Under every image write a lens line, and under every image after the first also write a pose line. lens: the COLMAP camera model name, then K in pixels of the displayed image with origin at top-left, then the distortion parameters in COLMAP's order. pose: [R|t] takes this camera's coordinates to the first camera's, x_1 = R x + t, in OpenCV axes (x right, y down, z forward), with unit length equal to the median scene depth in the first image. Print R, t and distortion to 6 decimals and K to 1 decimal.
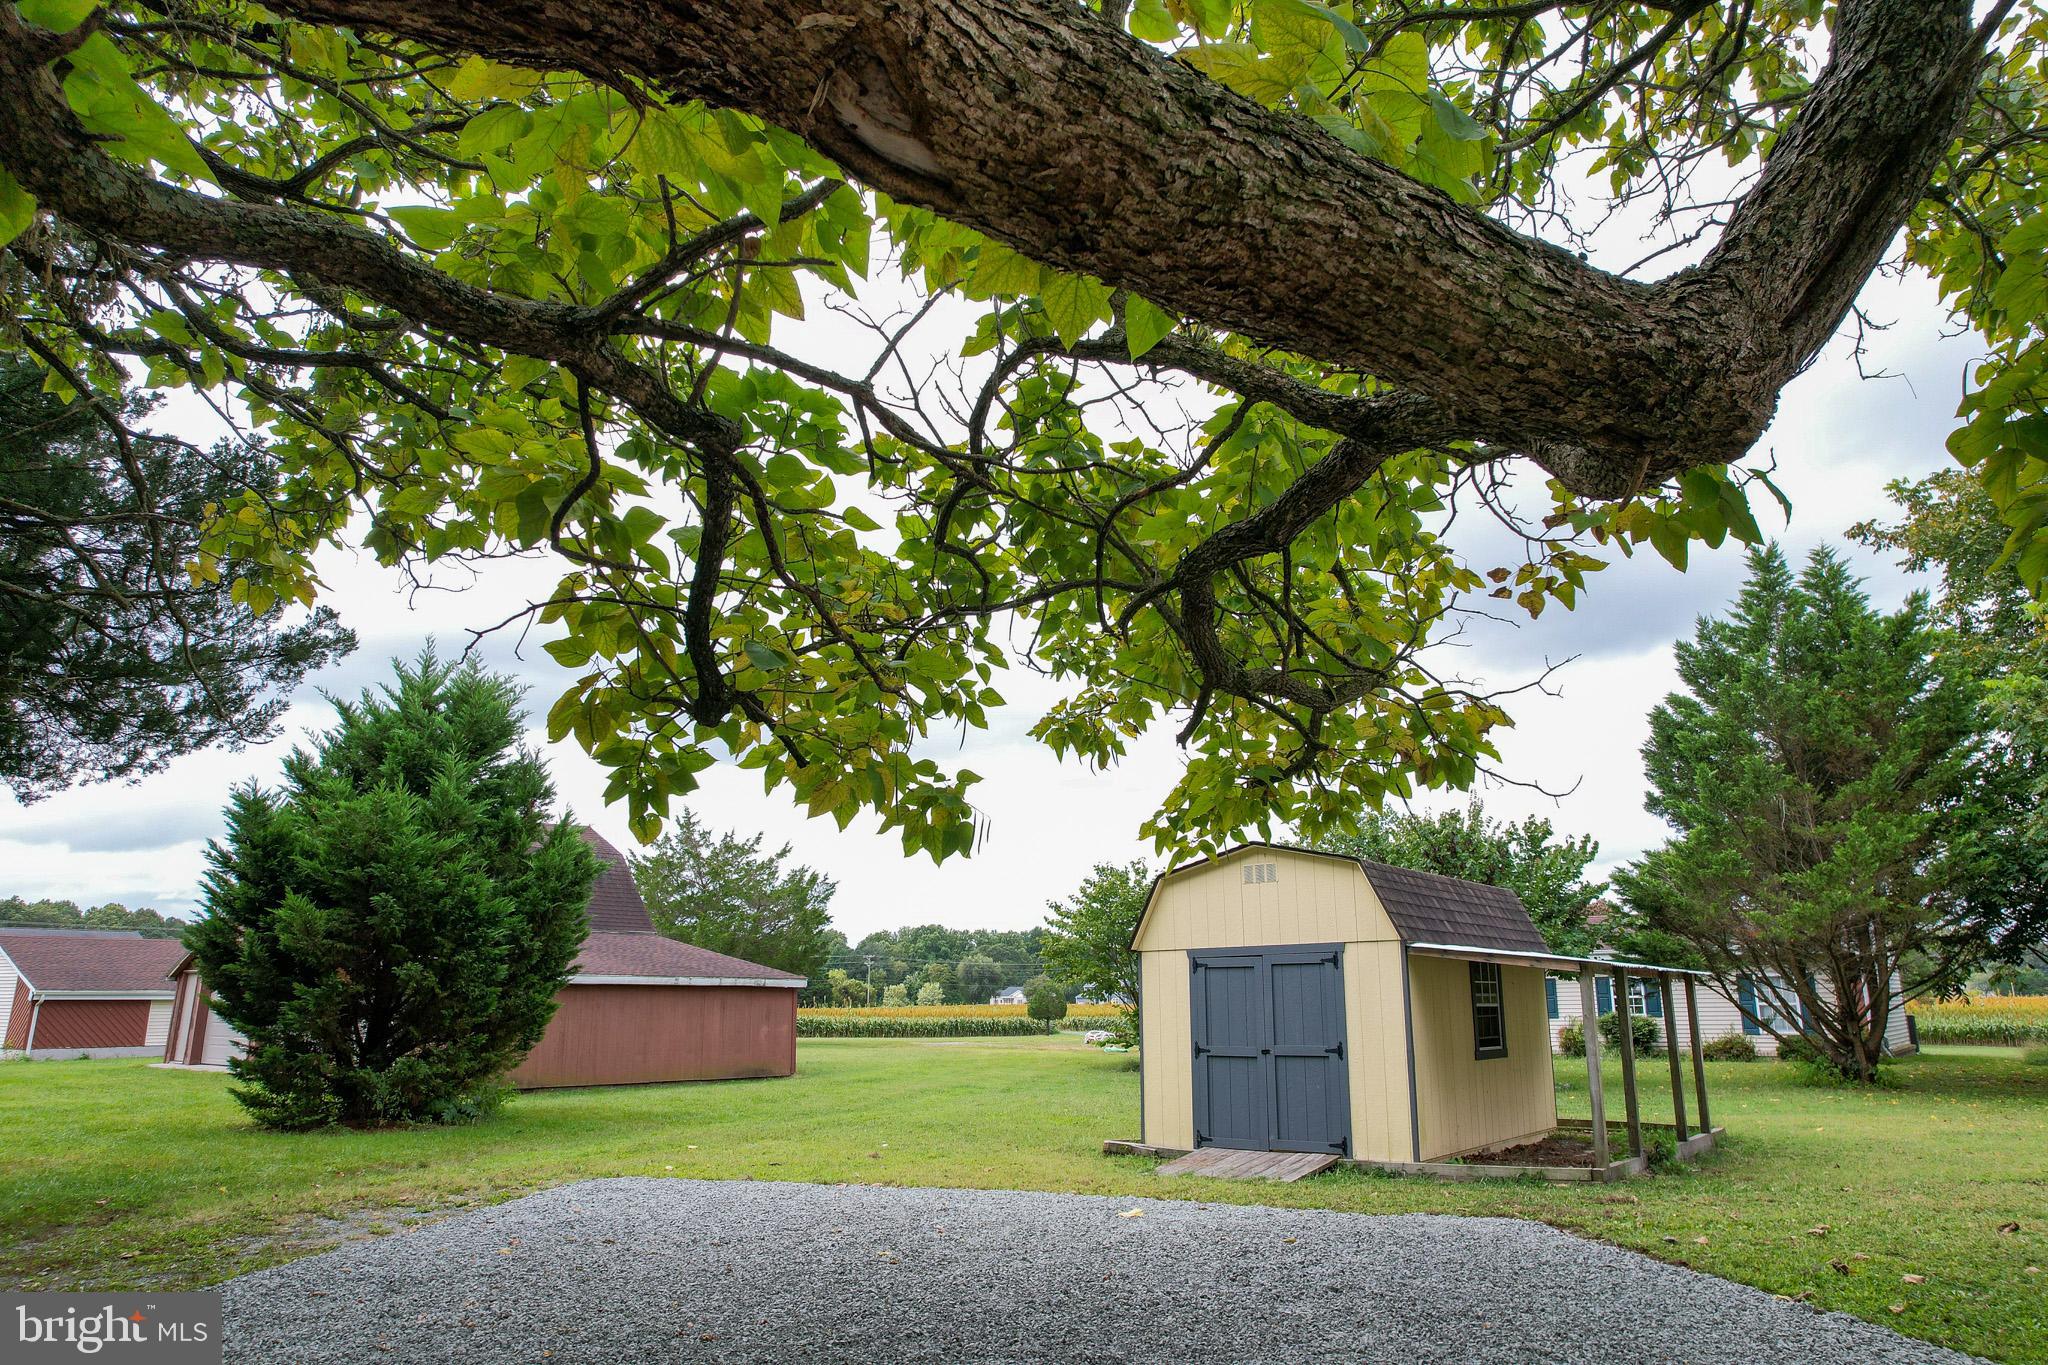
lens RADIAL K [[1320.0, 0, 1024.0], [0, 1320.0, 682.5], [0, 0, 1]] dist [-0.059119, 0.050485]
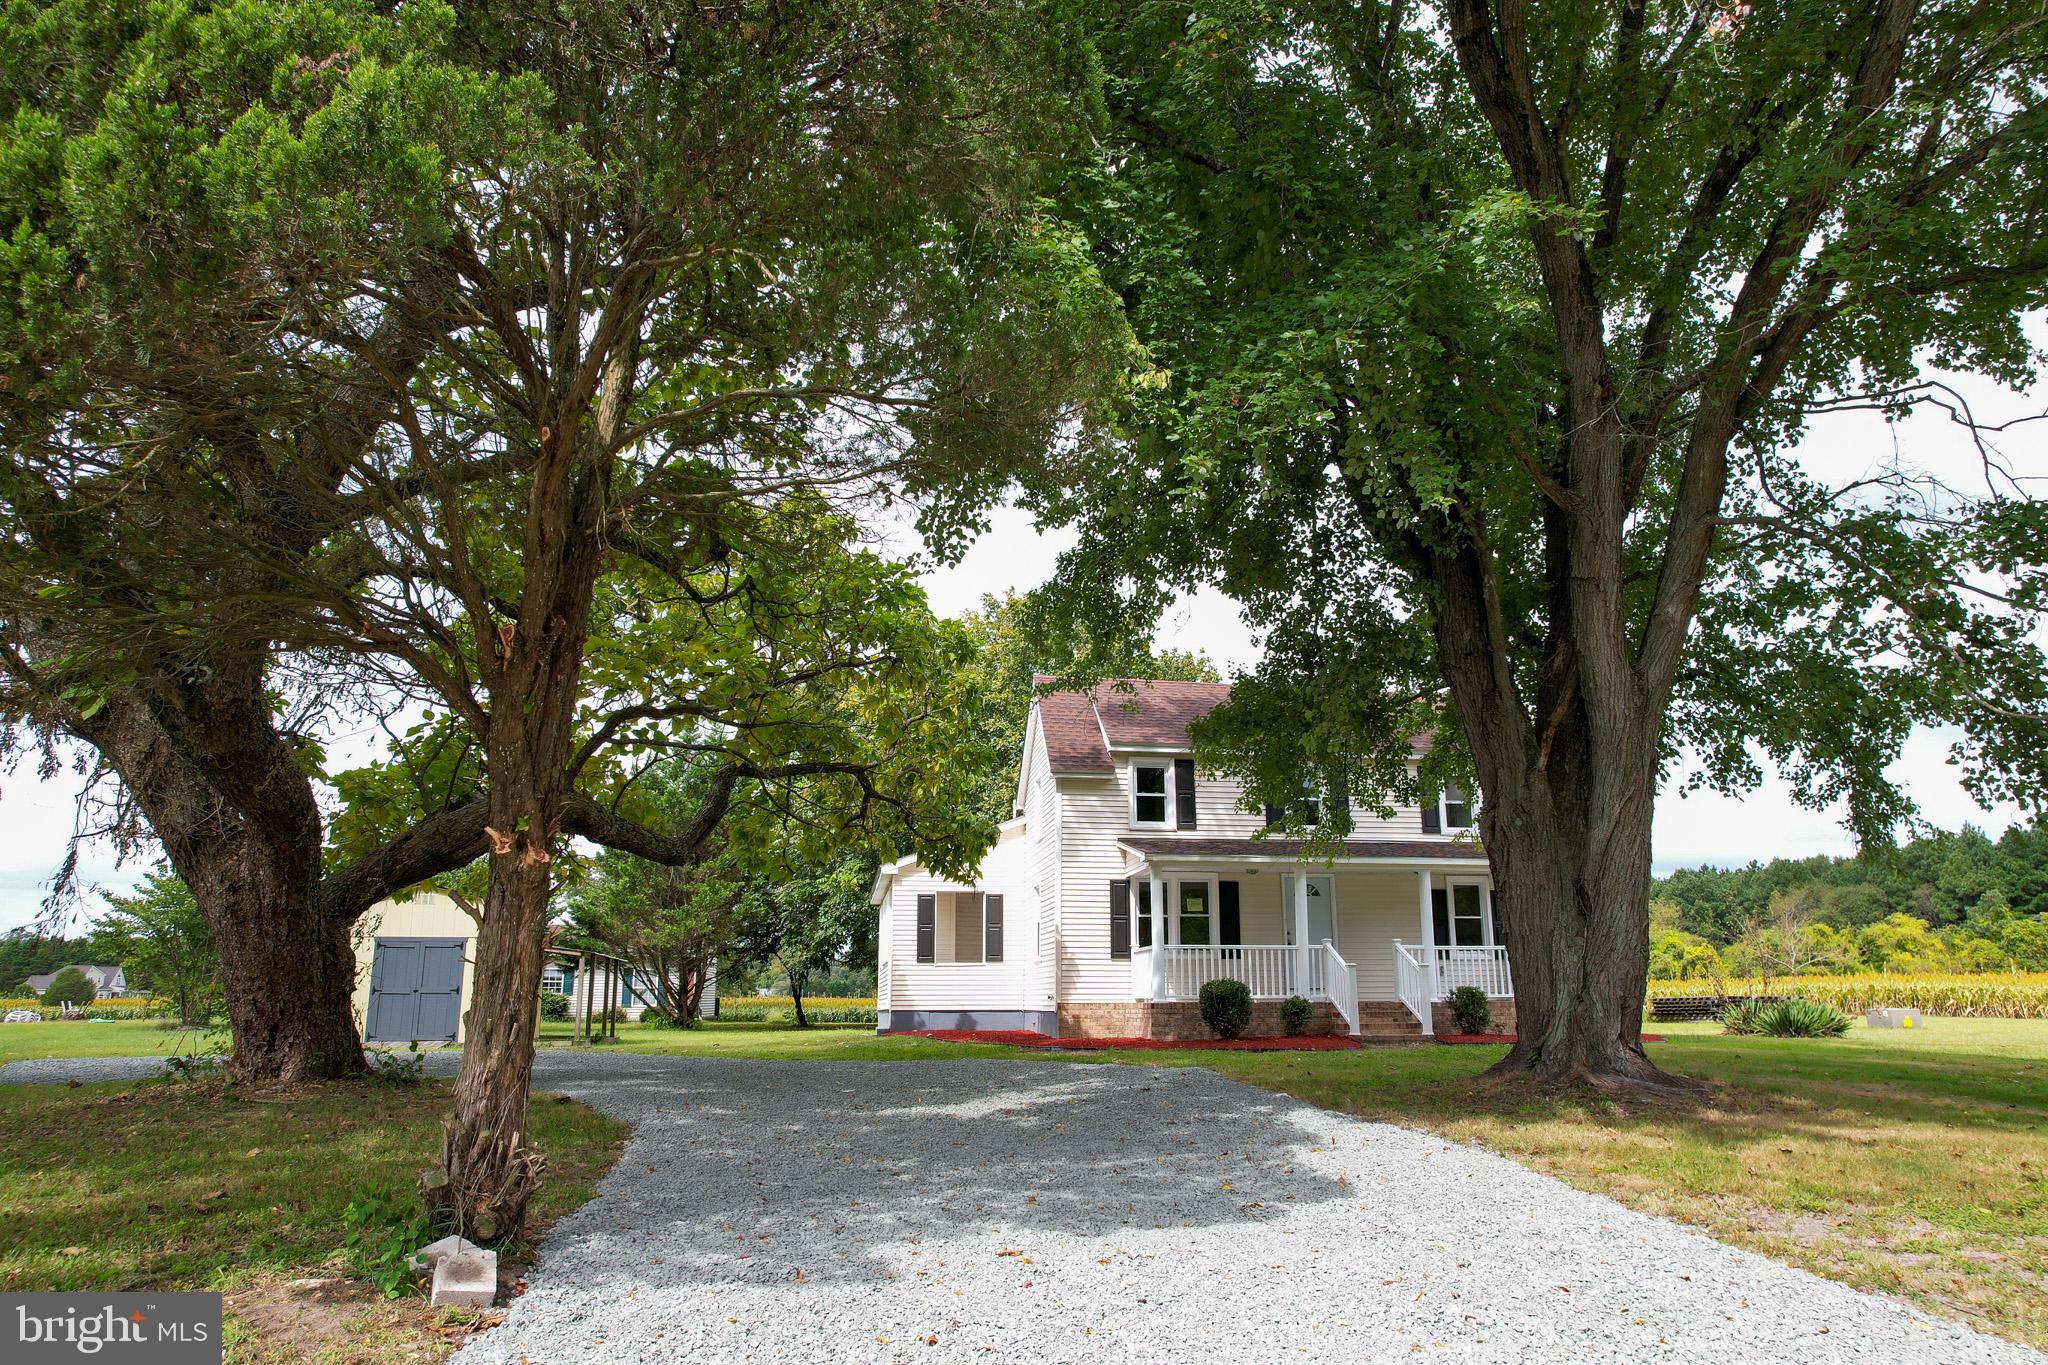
lens RADIAL K [[1320.0, 0, 1024.0], [0, 1320.0, 682.5], [0, 0, 1]] dist [-0.059119, 0.050485]
pose [[0.698559, 0.169697, 0.695139, -0.468418], [-0.169391, 0.983077, -0.069764, -0.145972], [-0.695213, -0.069016, 0.715482, -0.759453]]
